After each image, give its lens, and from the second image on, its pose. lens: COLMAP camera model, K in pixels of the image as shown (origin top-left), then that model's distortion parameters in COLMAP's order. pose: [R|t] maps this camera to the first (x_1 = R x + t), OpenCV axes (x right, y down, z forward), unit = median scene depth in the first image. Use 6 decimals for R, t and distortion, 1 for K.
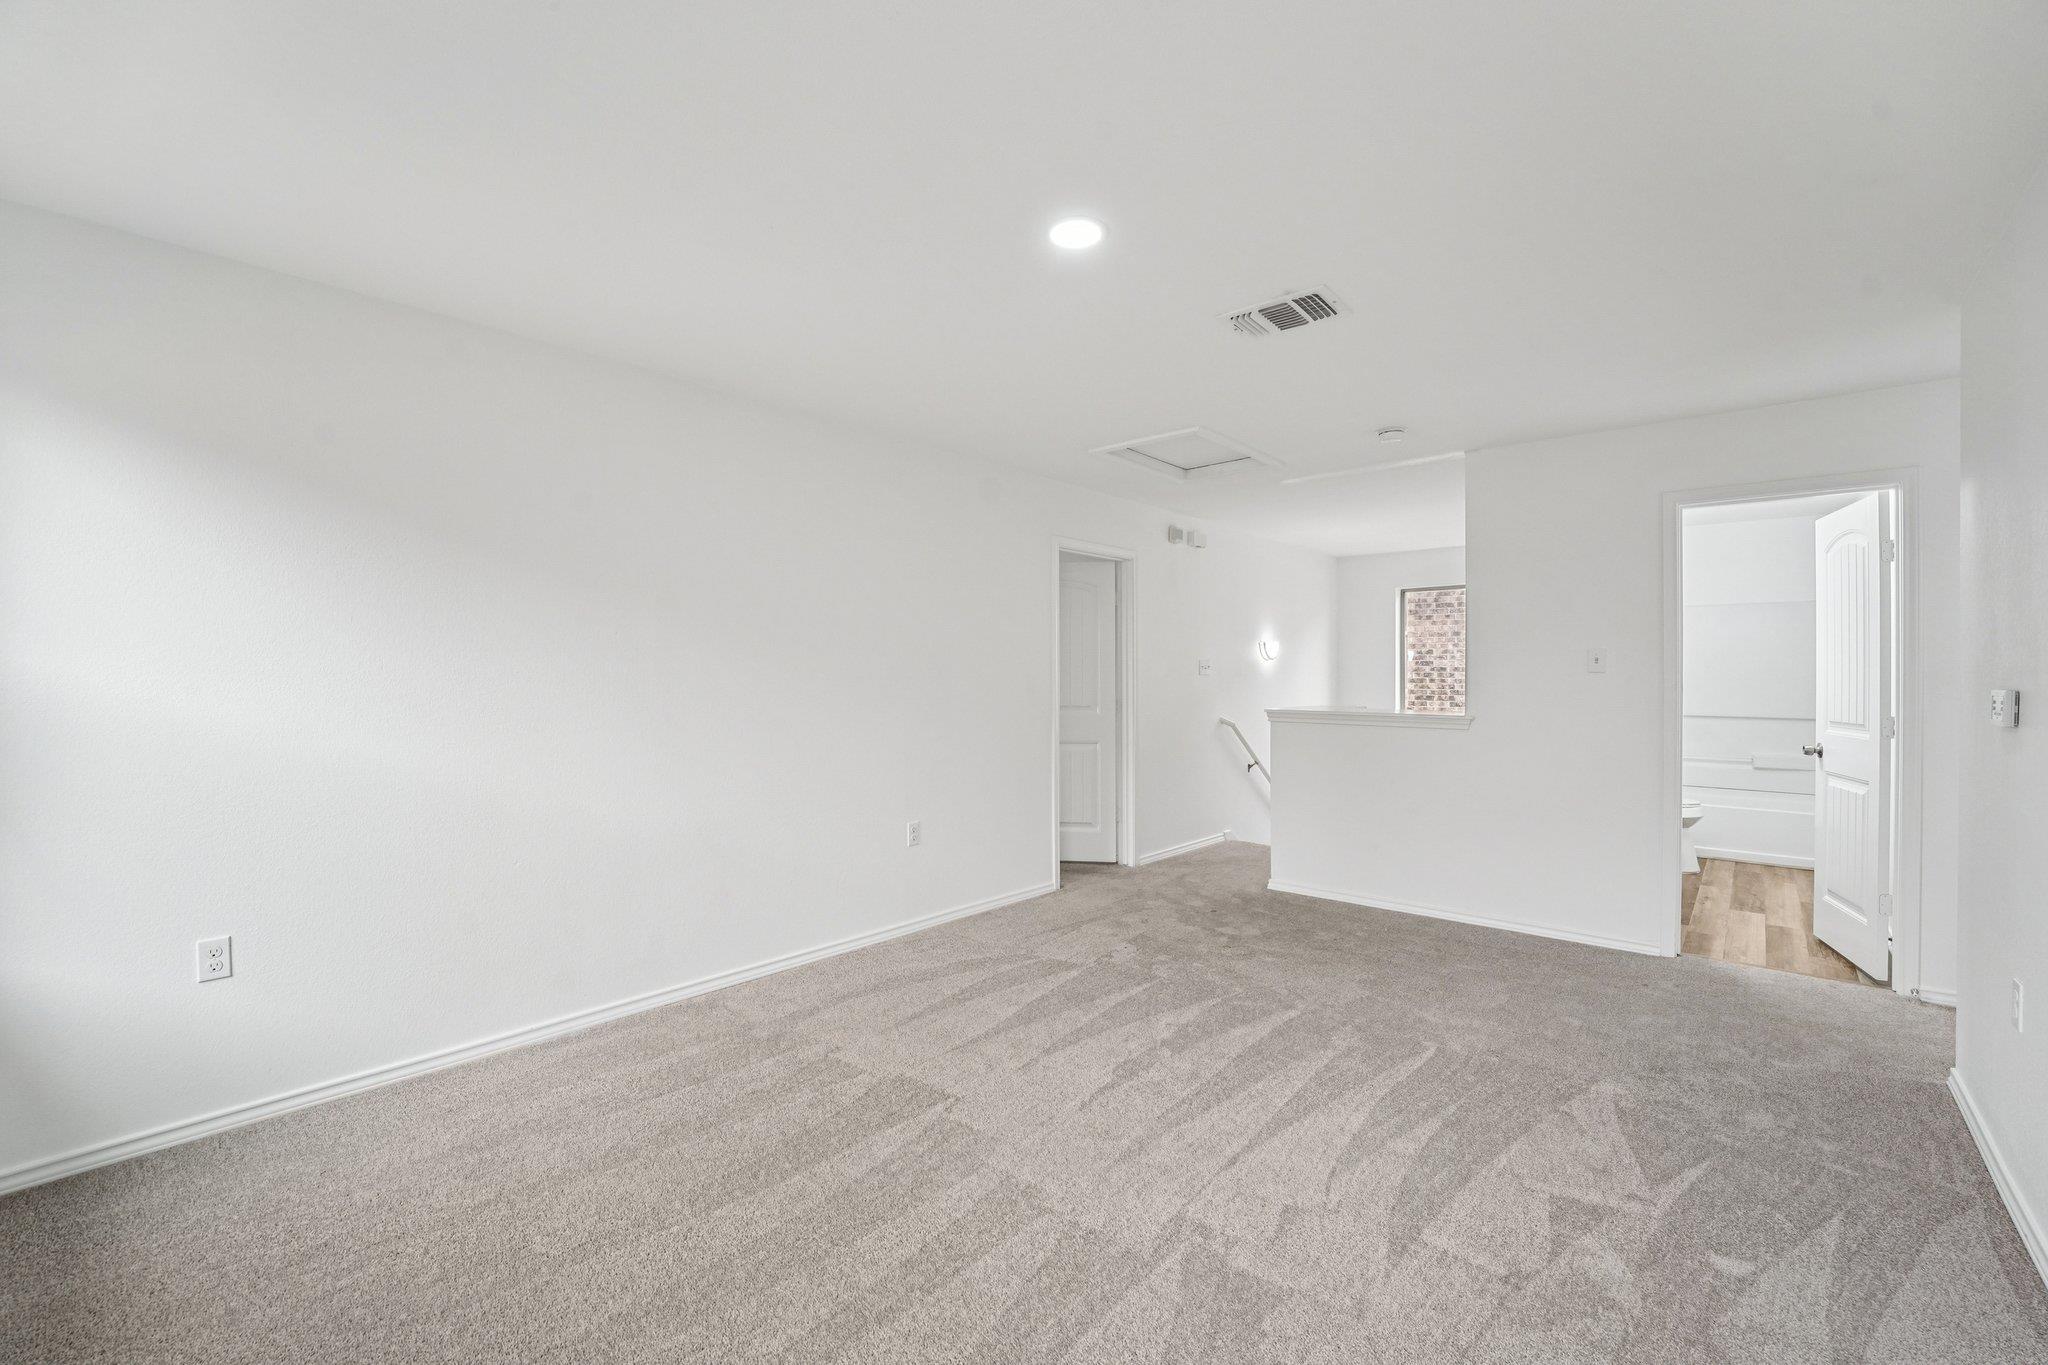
lens RADIAL K [[840.0, 0, 1024.5], [0, 840.0, 687.3], [0, 0, 1]] dist [-0.025368, 0.003990]
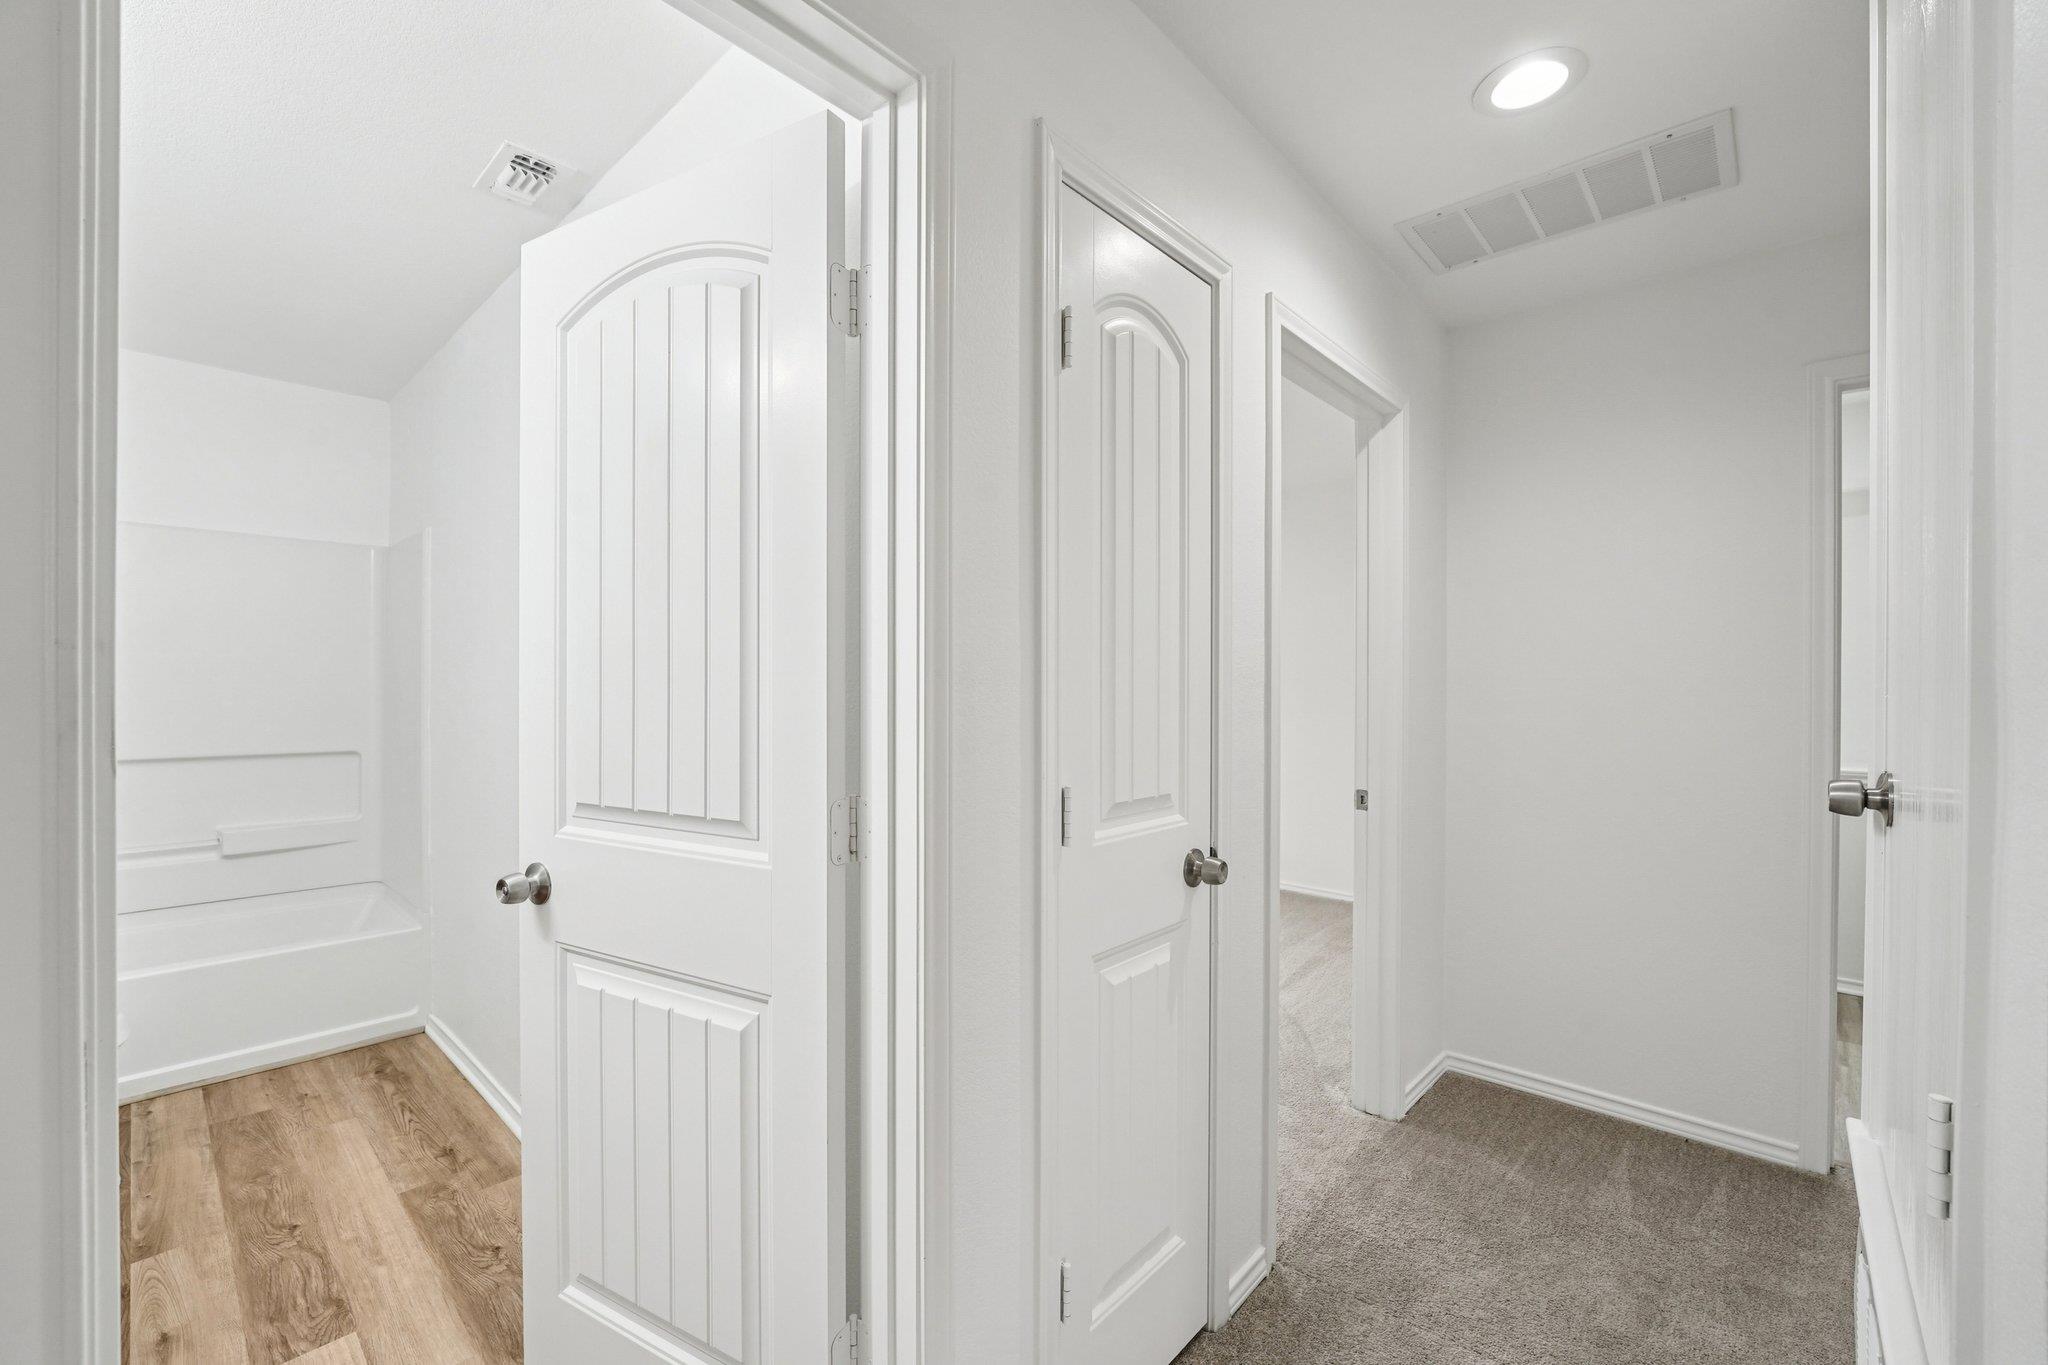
lens RADIAL K [[840.0, 0, 1031.0], [0, 840.0, 691.9], [0, 0, 1]] dist [-0.025368, 0.003990]
pose [[0.014161, -0.008481, 0.999864, 0.622740], [0.002503, 0.999961, 0.008447, -0.008093], [-0.999897, 0.002383, 0.014182, 0.795057]]
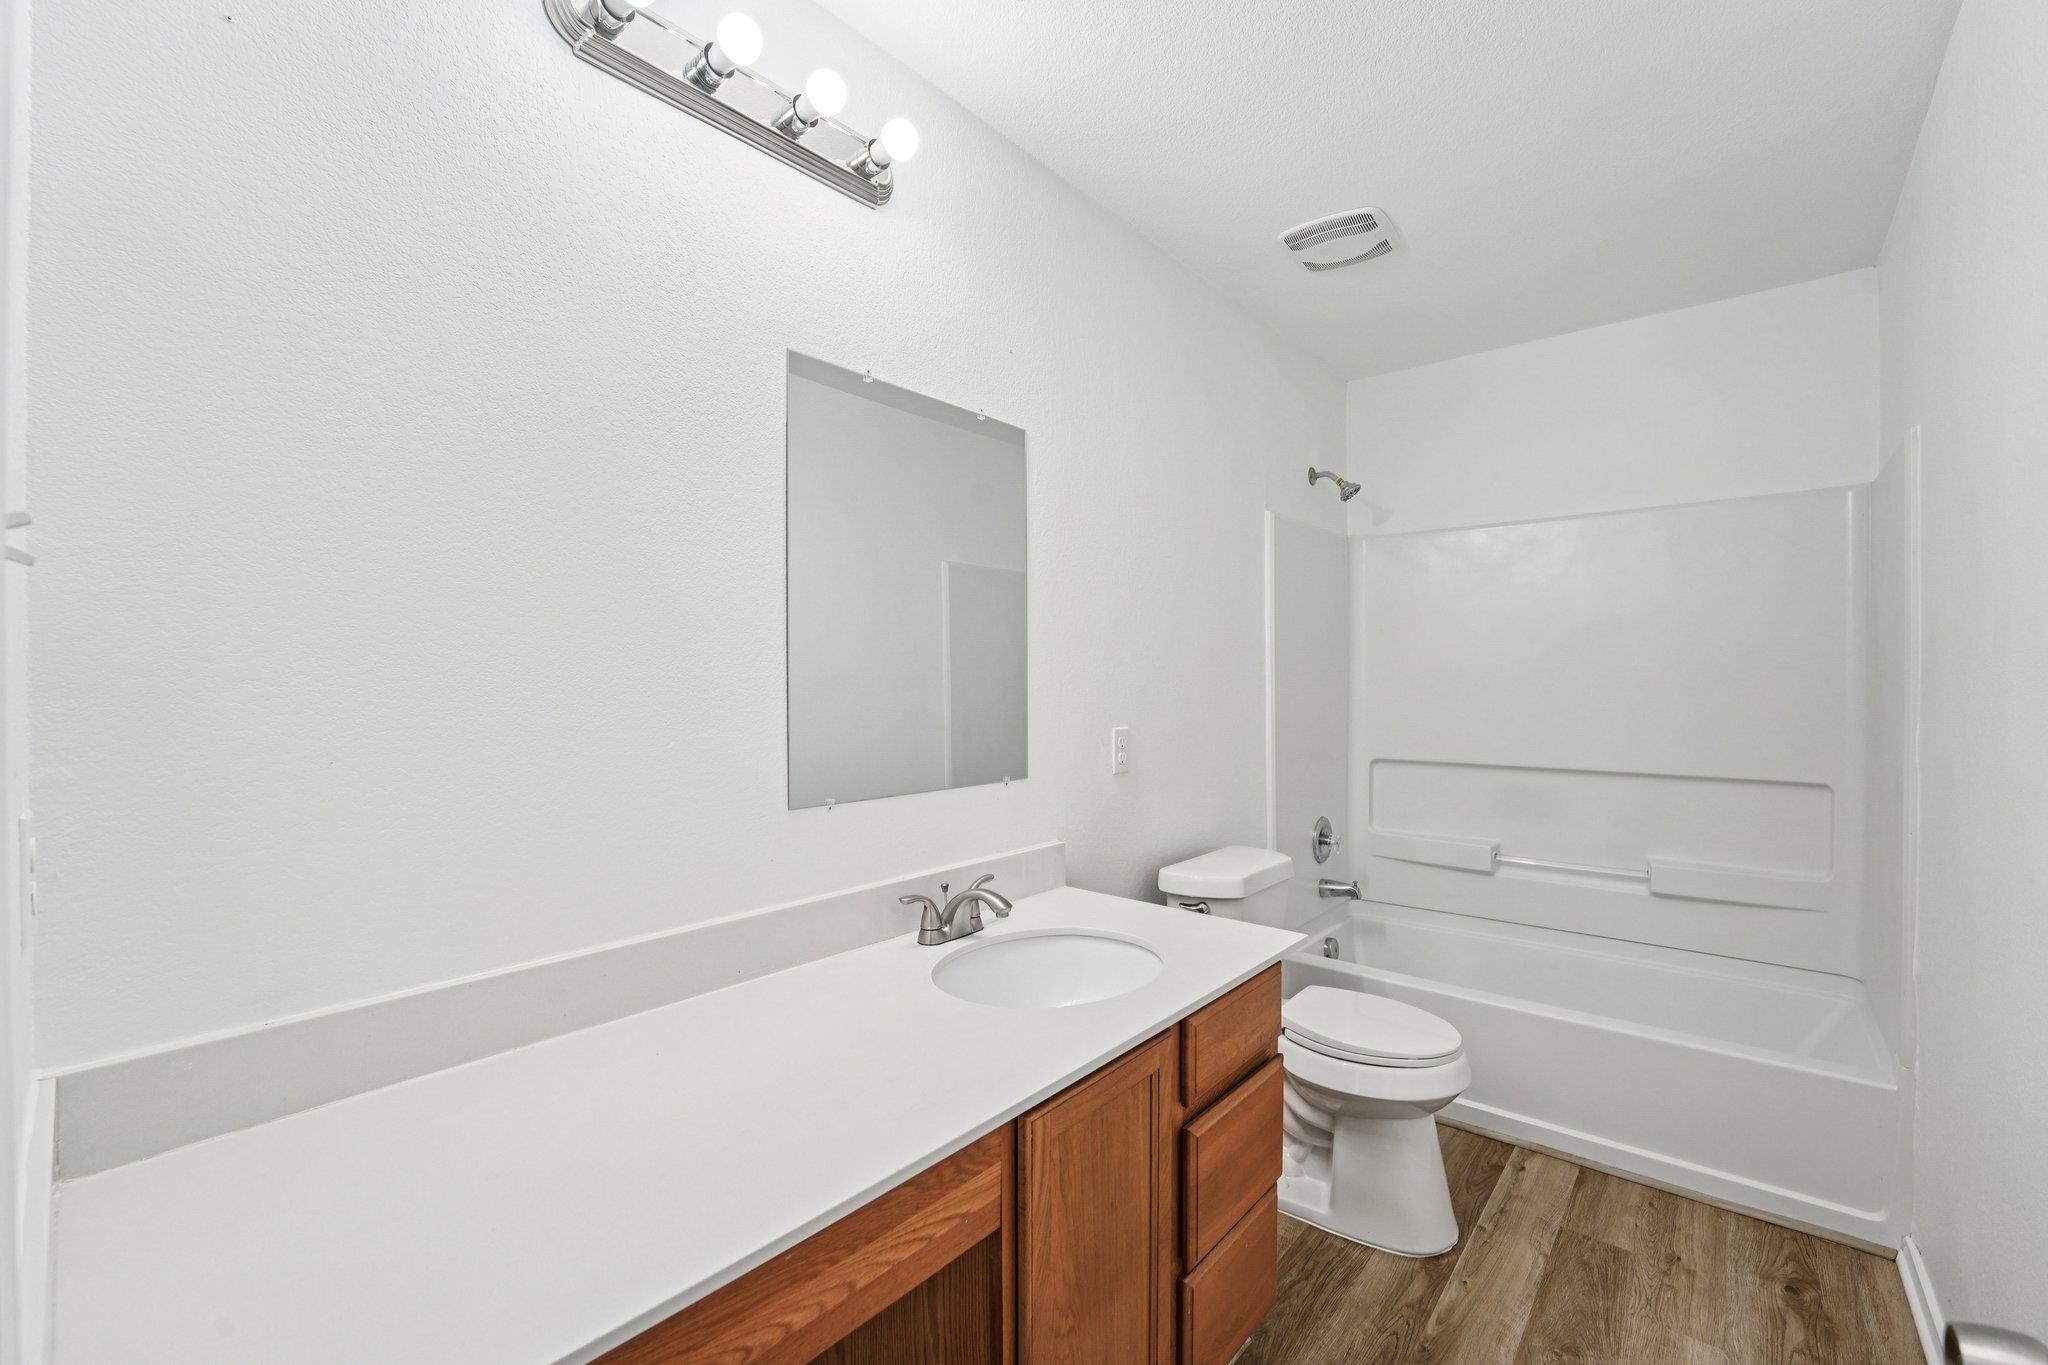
lens RADIAL K [[840.0, 0, 1012.4], [0, 840.0, 697.7], [0, 0, 1]] dist [-0.025368, 0.003990]
pose [[0.999979, -0.006272, -0.001524, 0.882644], [0.006276, 0.999978, 0.002192, -0.008882], [0.001510, -0.002202, 0.999996, 0.909836]]
